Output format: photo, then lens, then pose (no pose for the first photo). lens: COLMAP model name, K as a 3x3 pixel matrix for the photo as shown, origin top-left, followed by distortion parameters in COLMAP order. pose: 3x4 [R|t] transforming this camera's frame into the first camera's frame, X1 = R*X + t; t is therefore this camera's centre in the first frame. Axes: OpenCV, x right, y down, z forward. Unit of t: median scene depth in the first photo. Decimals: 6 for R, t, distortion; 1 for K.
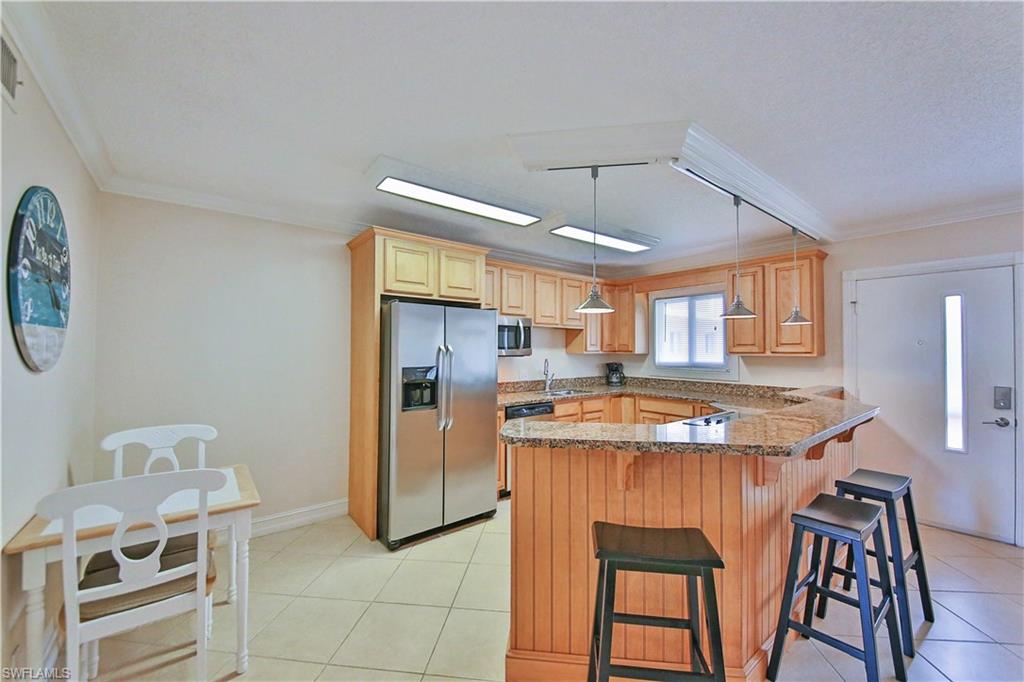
lens RADIAL K [[392.8, 0, 512.0], [0, 392.8, 341.0], [0, 0, 1]] dist [0.023448, -0.019057]
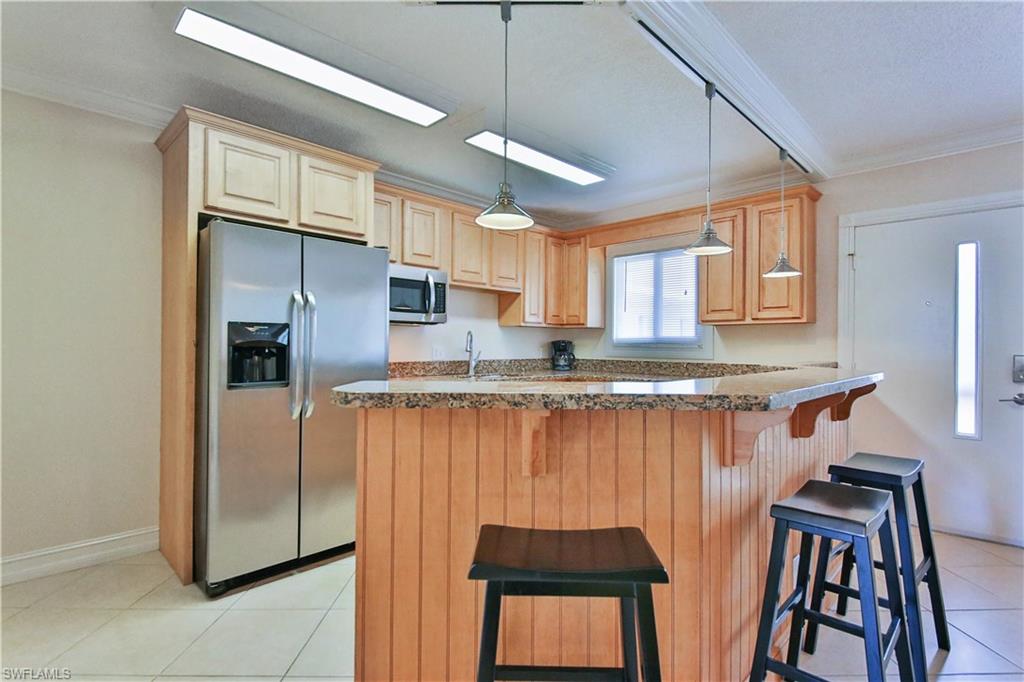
lens RADIAL K [[490.7, 0, 512.0], [0, 490.7, 341.0], [0, 0, 1]] dist [0.042359, -0.035829]
pose [[0.992588, 0.005351, 0.121413, 0.086990], [-0.007010, 0.999888, 0.013240, 0.082140], [-0.121329, -0.013993, 0.992514, 0.114813]]
